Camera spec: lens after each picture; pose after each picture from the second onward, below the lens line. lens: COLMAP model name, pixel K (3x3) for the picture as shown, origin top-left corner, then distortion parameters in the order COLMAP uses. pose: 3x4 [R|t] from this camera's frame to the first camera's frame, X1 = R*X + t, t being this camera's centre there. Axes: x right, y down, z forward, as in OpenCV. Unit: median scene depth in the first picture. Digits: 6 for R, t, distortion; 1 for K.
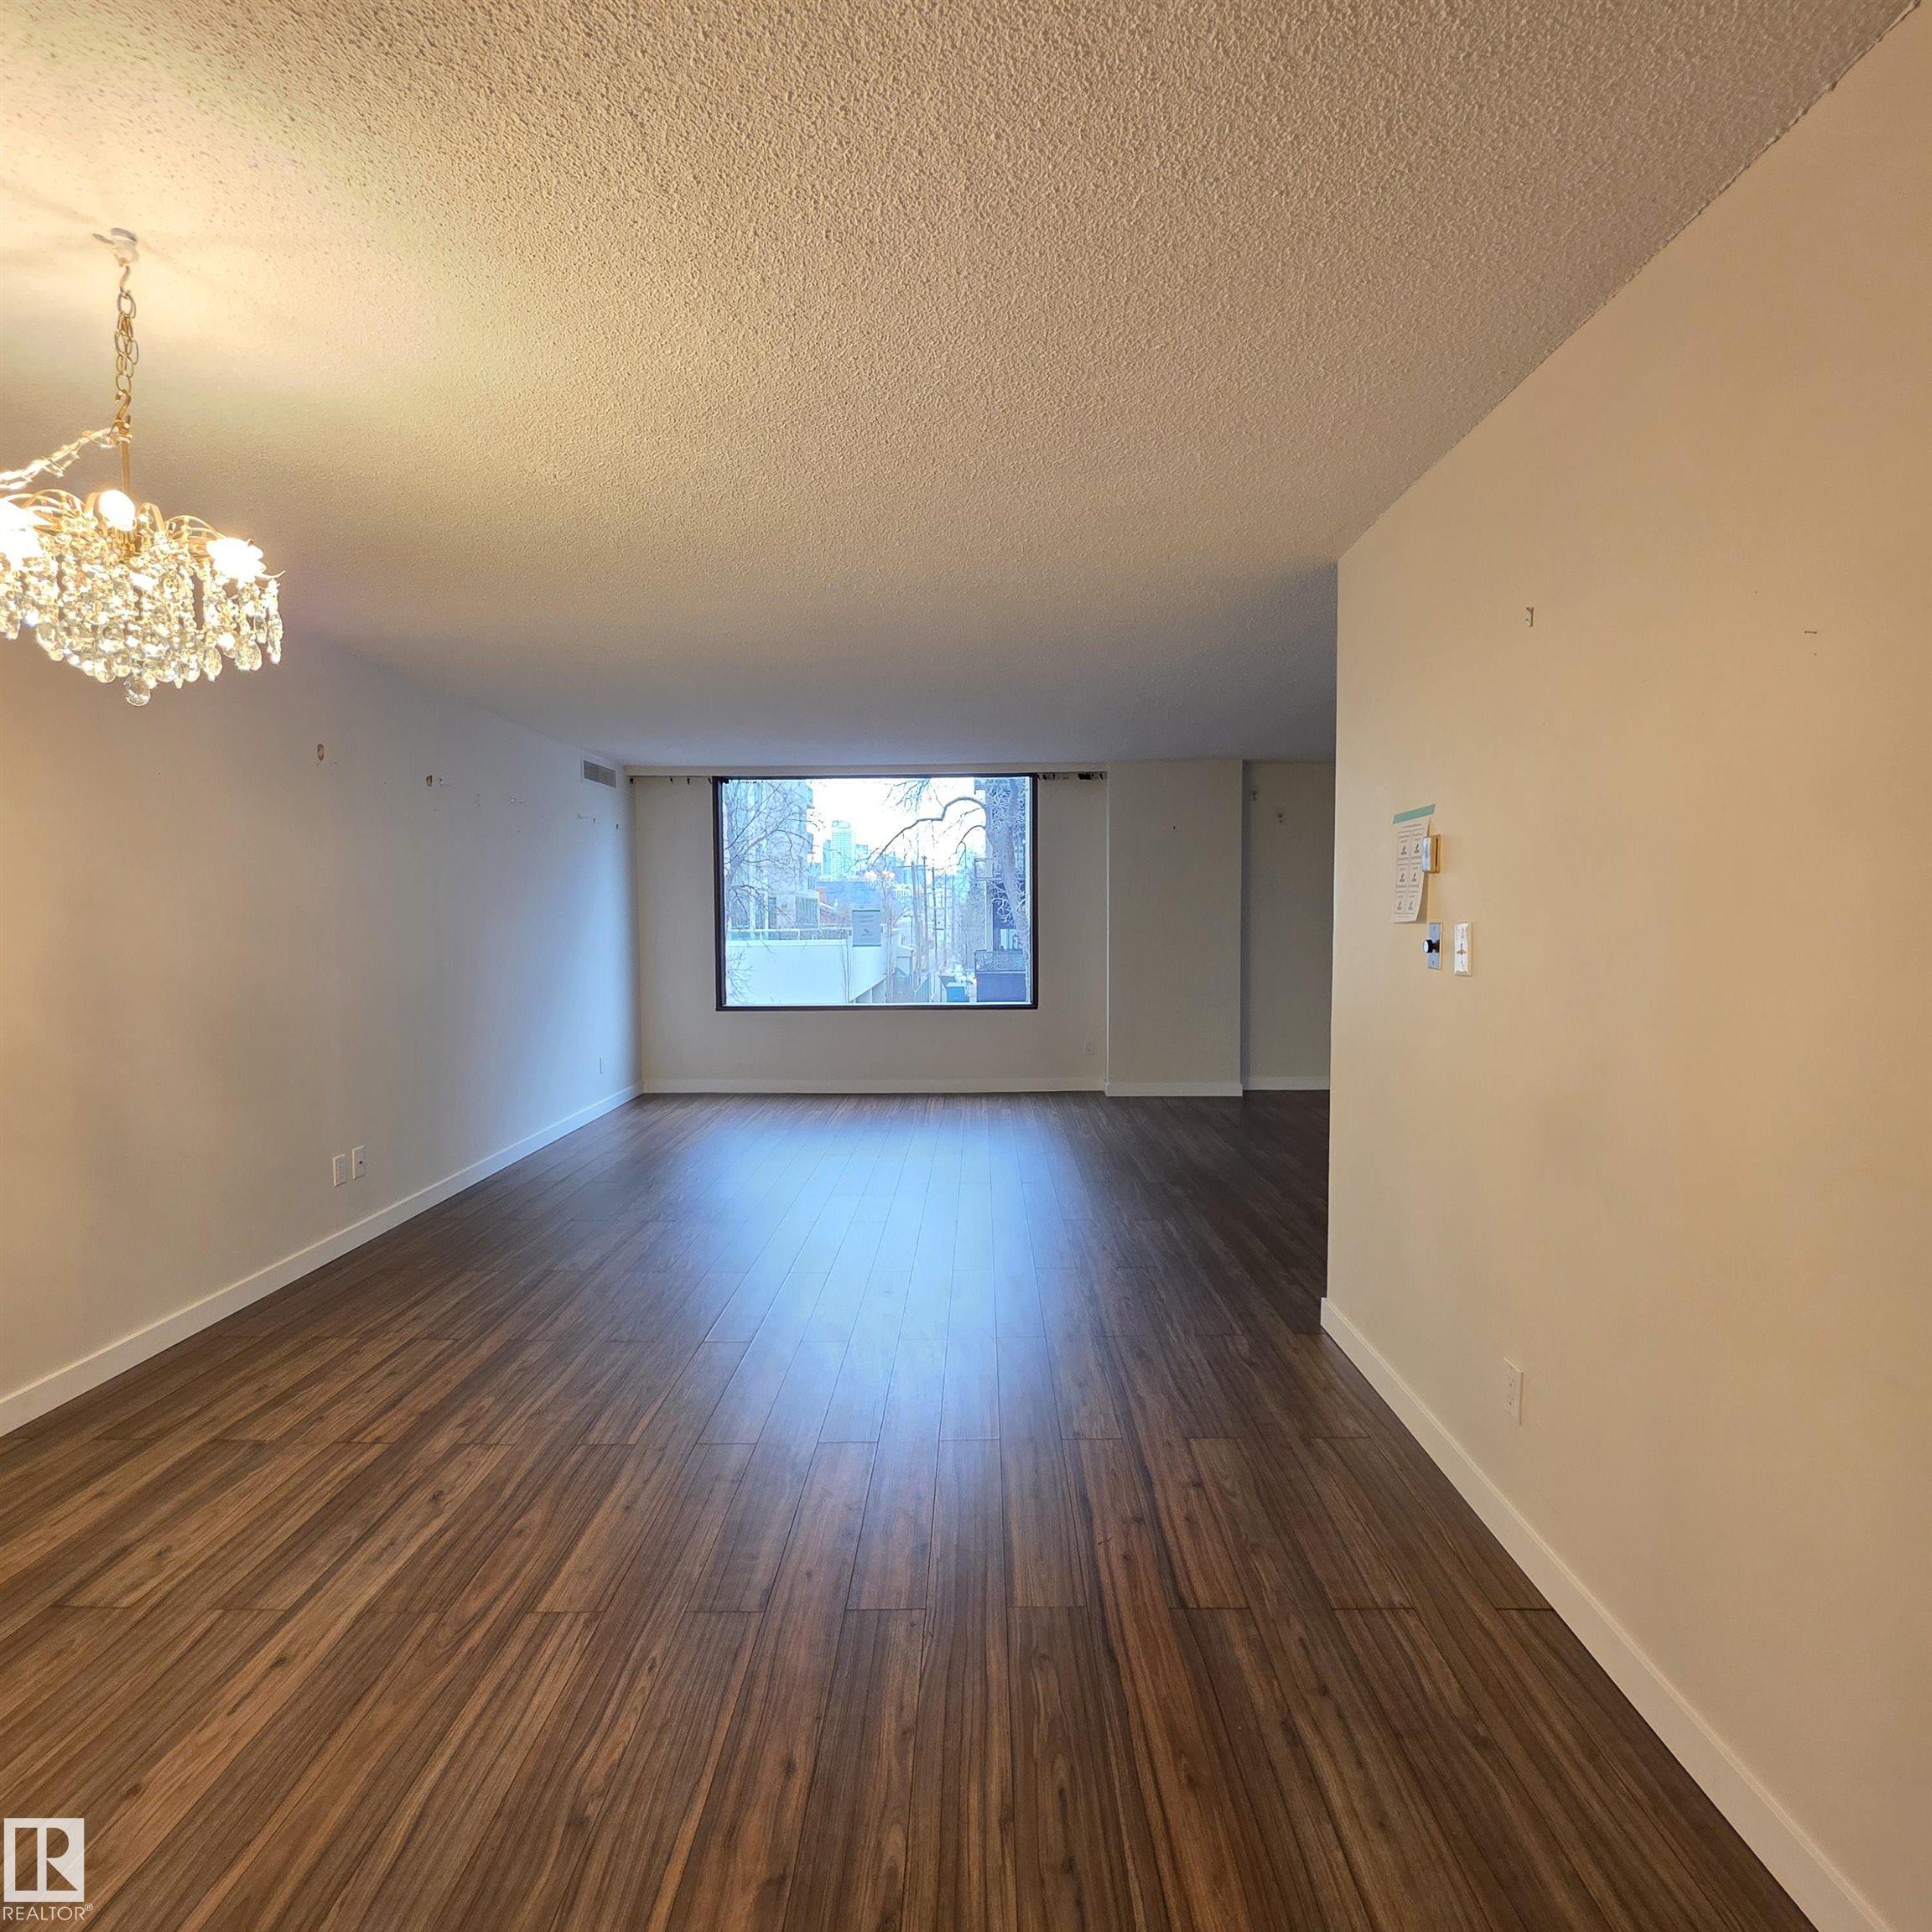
lens RADIAL K [[1030.8, 0, 971.1], [0, 1030.8, 967.9], [0, 0, 1]] dist [0.000784, 0.000499]
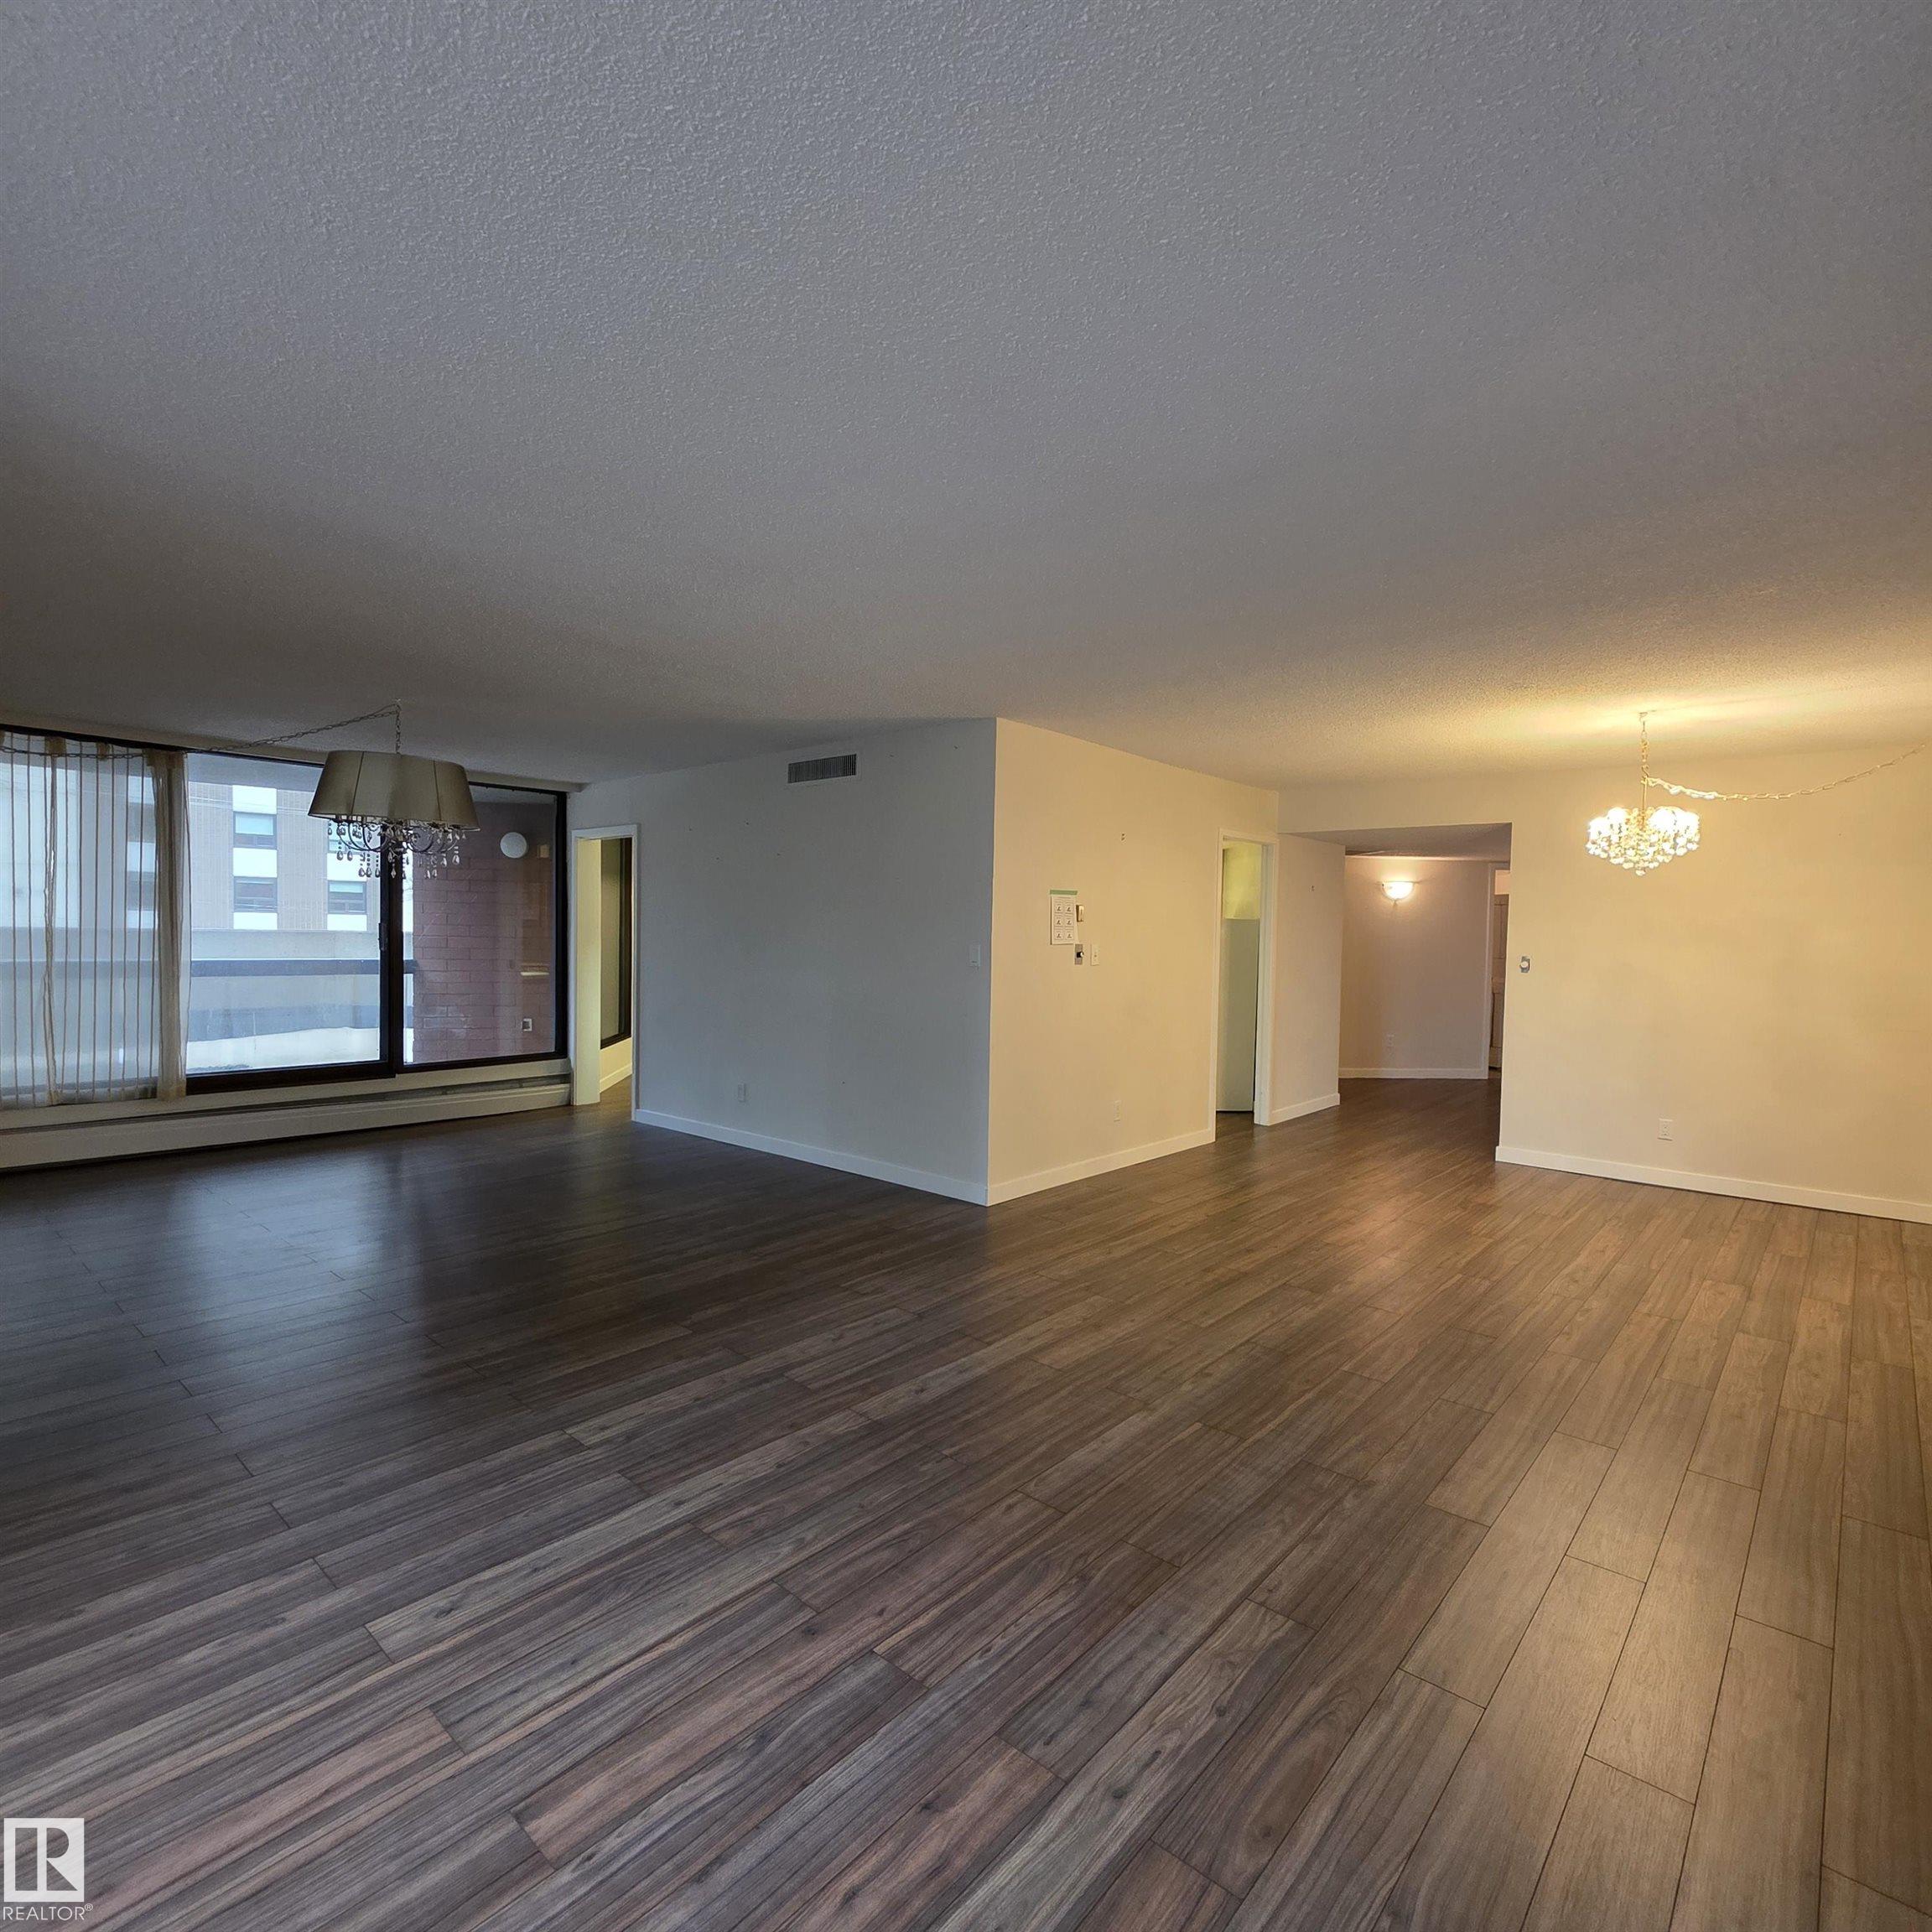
lens RADIAL K [[1030.8, 0, 962.6], [0, 1030.8, 985.7], [0, 0, 1]] dist [0.000784, 0.000499]
pose [[-0.755675, -0.044859, 0.653409, -0.799571], [0.020025, 0.995603, 0.091512, -0.158472], [-0.654641, 0.082238, -0.751454, 2.767317]]
